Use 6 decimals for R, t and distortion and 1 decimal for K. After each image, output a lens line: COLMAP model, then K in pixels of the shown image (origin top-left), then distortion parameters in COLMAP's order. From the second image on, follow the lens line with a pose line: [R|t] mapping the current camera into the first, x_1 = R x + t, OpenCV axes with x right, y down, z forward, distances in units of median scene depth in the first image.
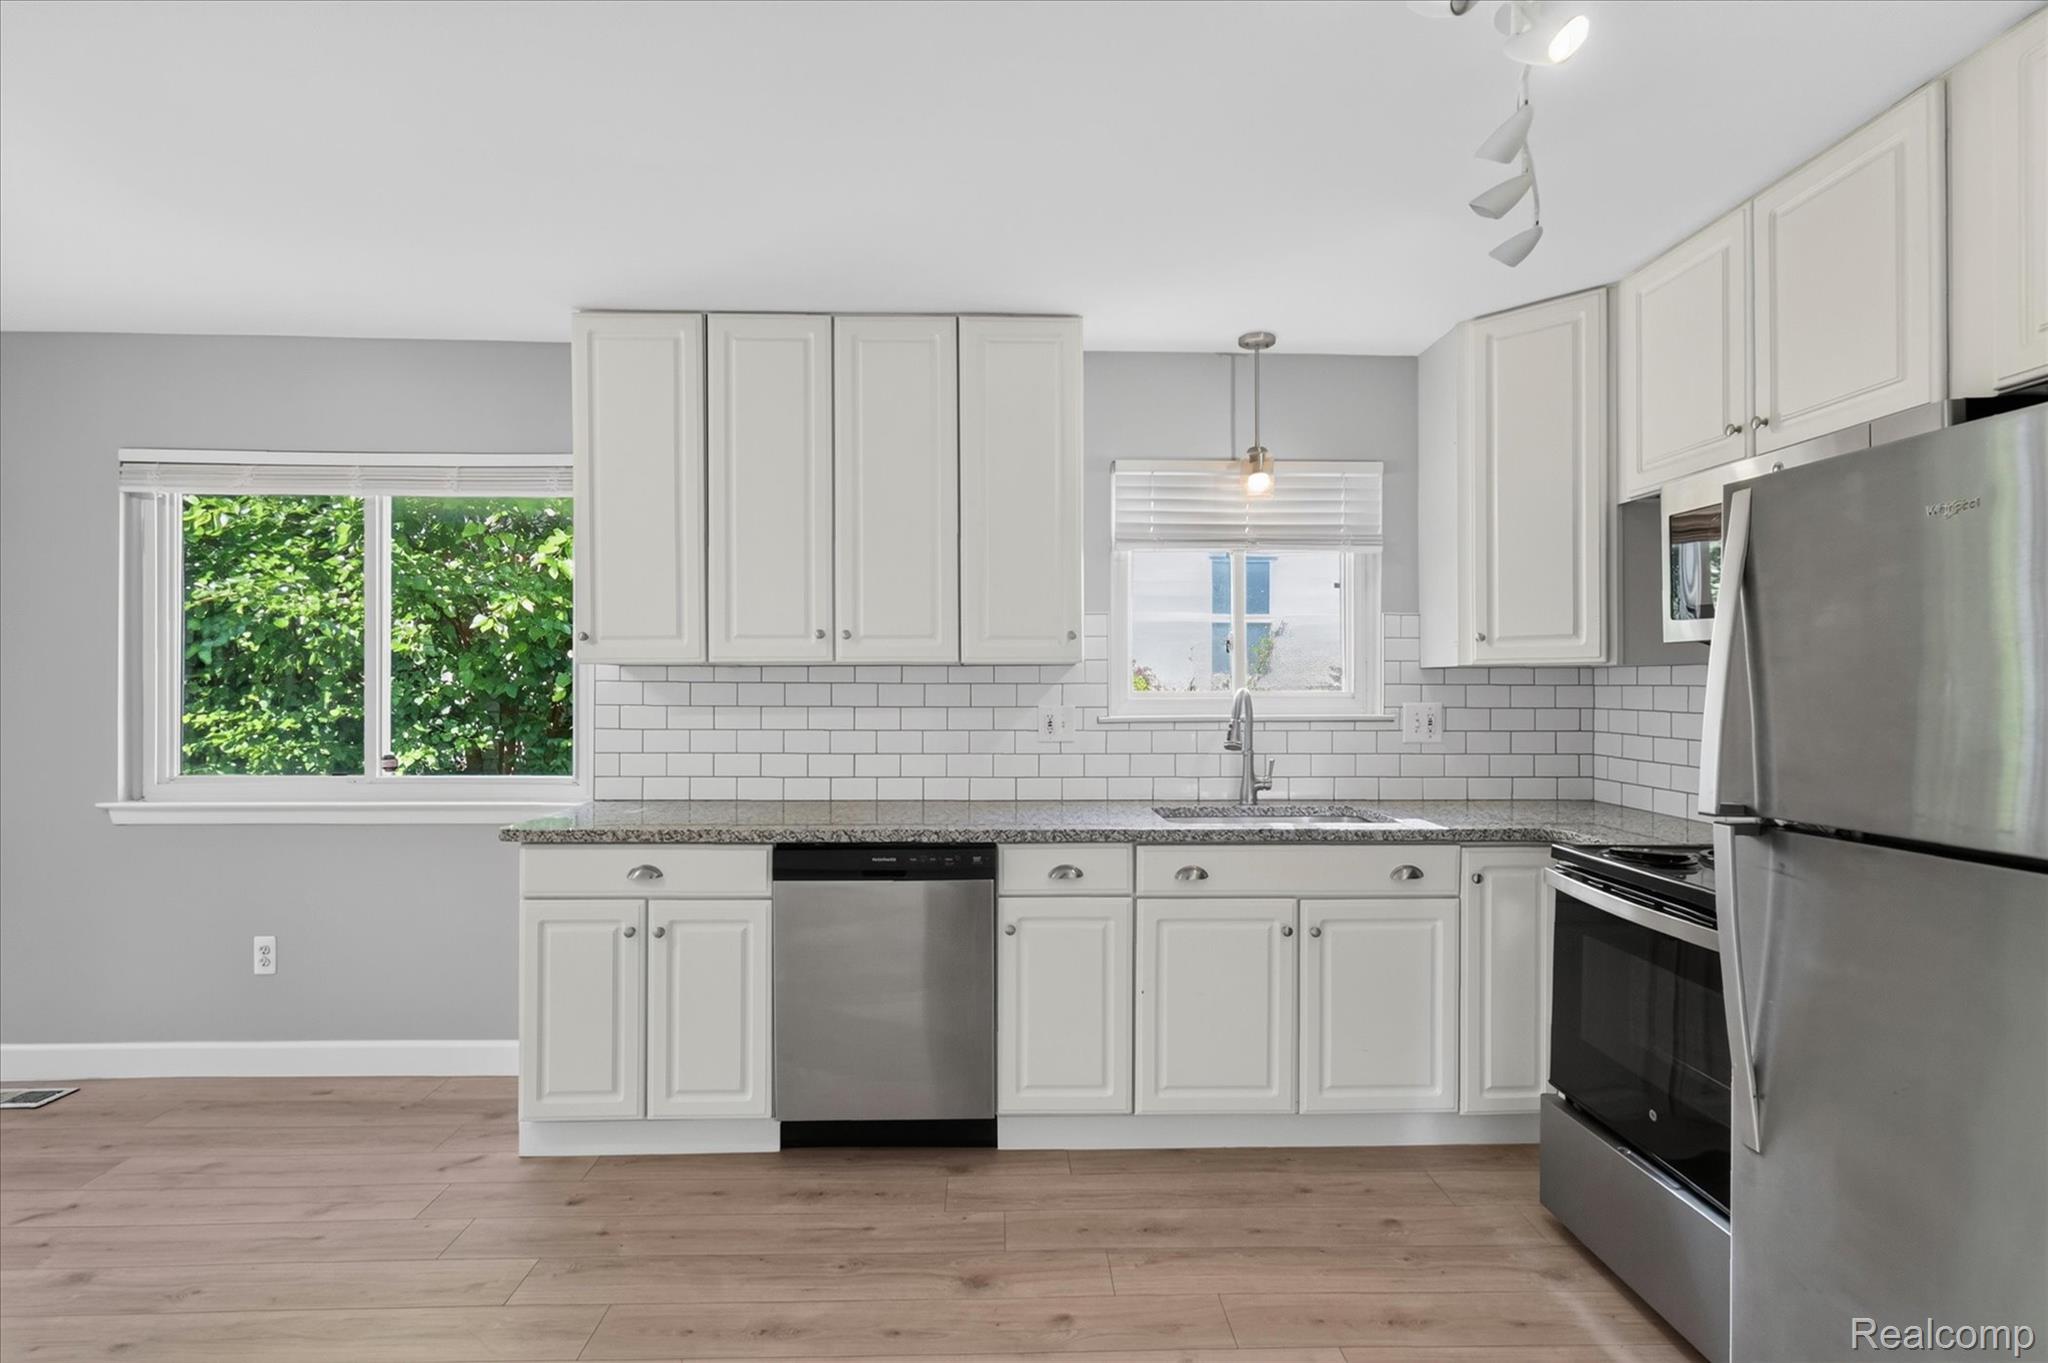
lens RADIAL K [[1040.5, 0, 1010.0], [0, 1040.5, 710.8], [0, 0, 1]] dist [-0.000100, -0.000934]
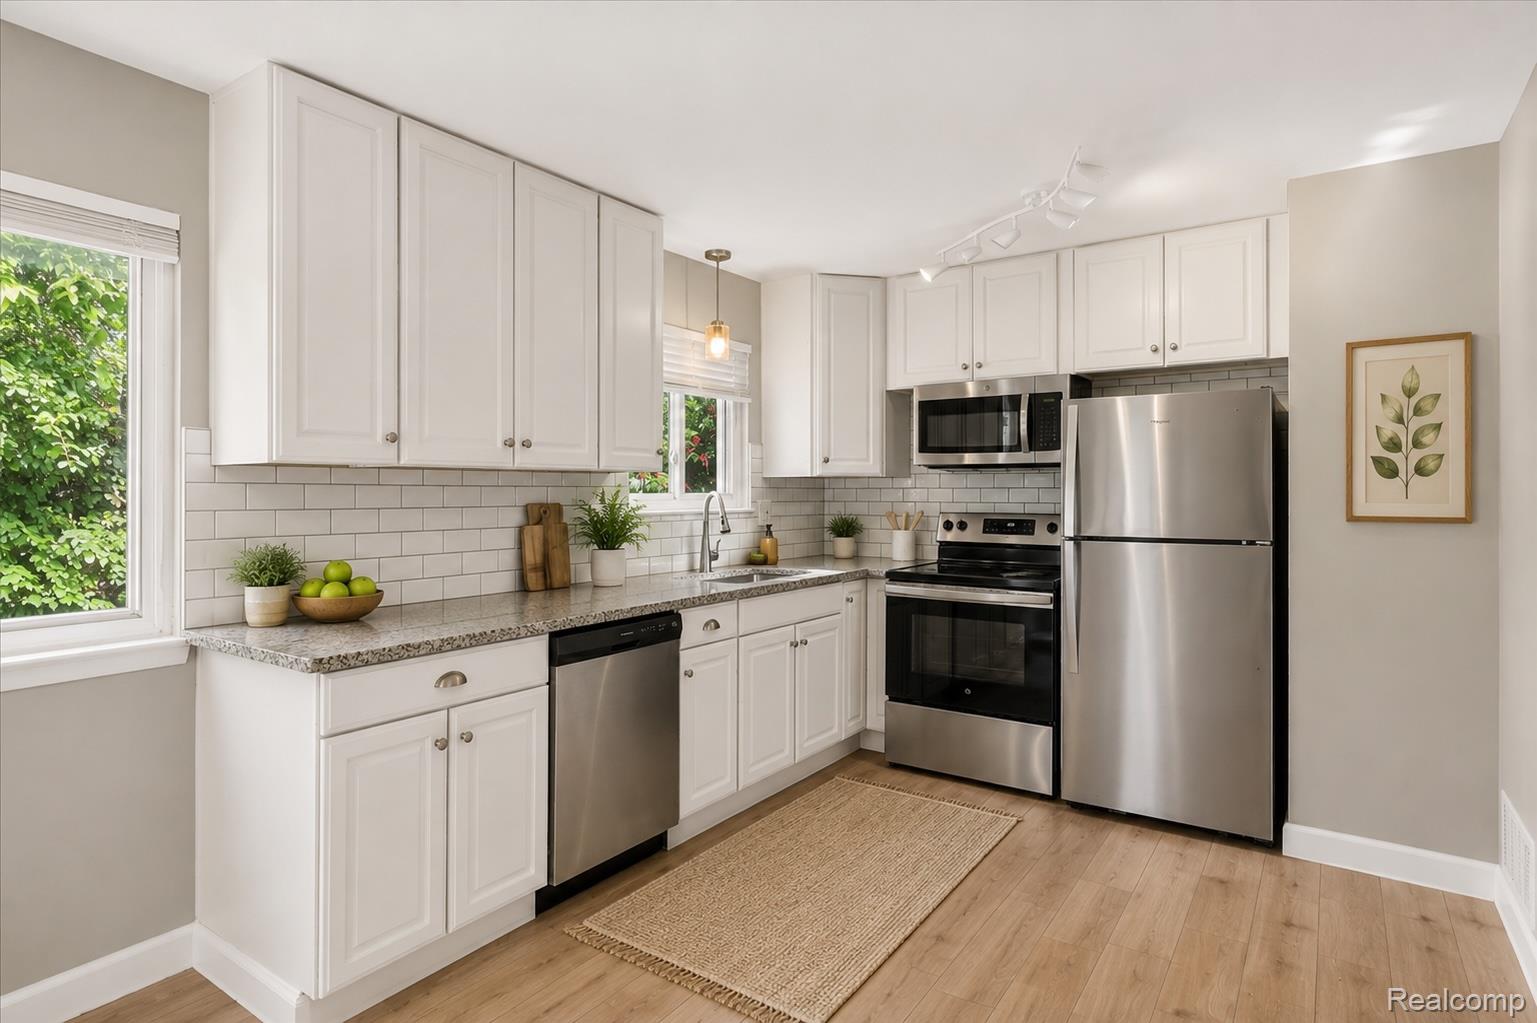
lens RADIAL K [[819.5, 0, 767.8], [0, 819.5, 483.5], [0, 0, 1]] dist [-0.000665, -0.000517]
pose [[0.610577, 0.004302, 0.791945, -0.752413], [0.018350, 0.999640, -0.019578, -0.008288], [-0.791744, 0.026487, 0.610279, 0.277785]]
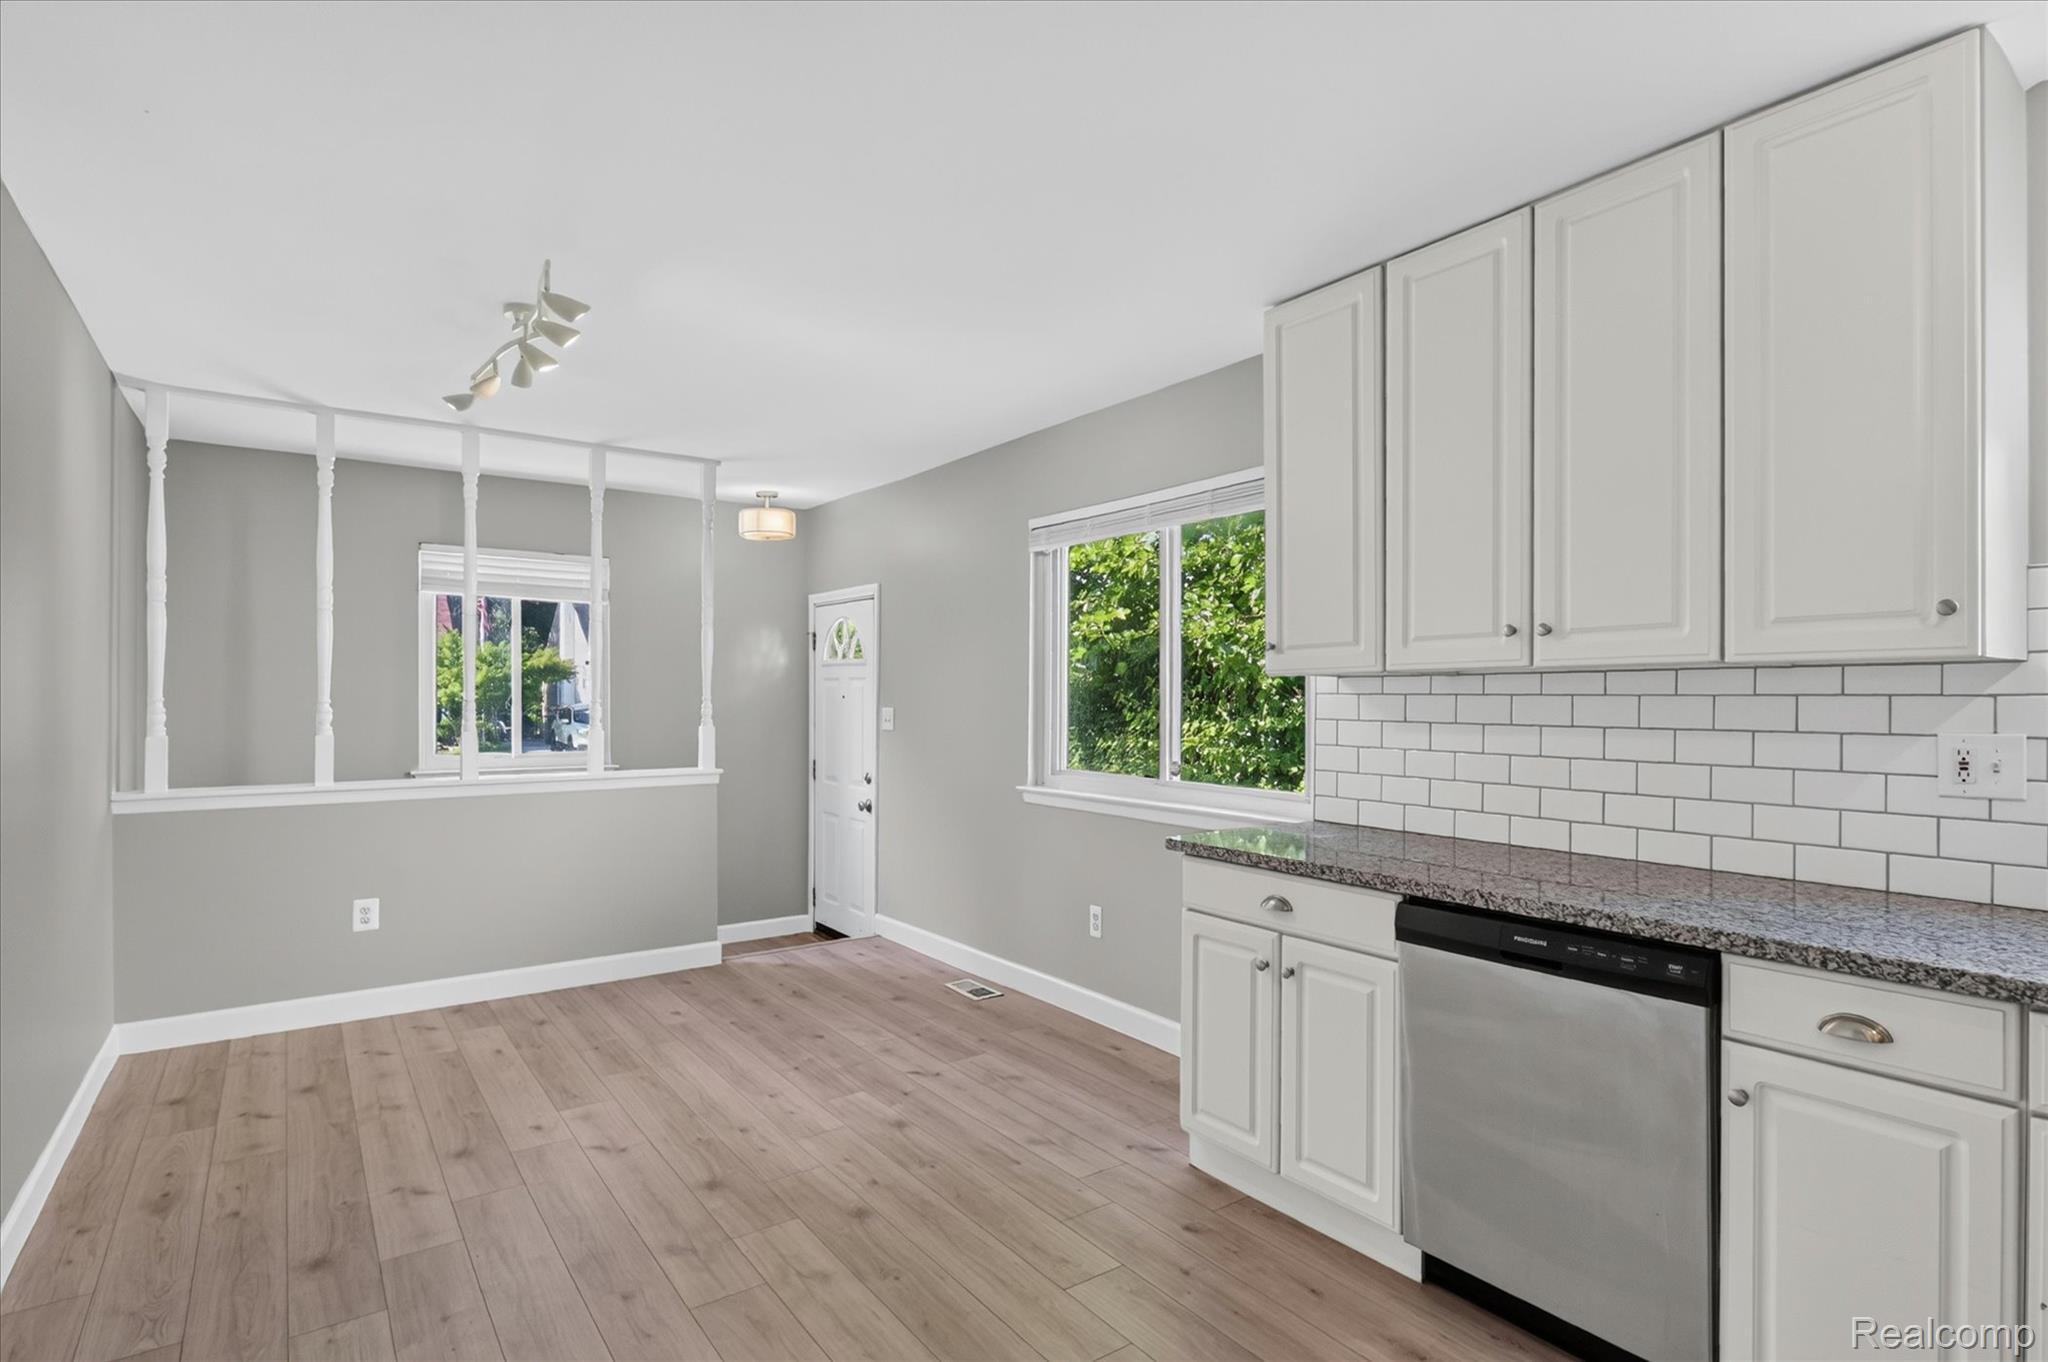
lens RADIAL K [[1040.5, 0, 1010.0], [0, 1040.5, 710.3], [0, 0, 1]] dist [-0.000100, -0.000934]
pose [[0.528878, 0.009591, -0.848644, 0.287107], [-0.022432, 0.999745, -0.002681, -0.005358], [0.848402, 0.020455, 0.528958, 0.305110]]
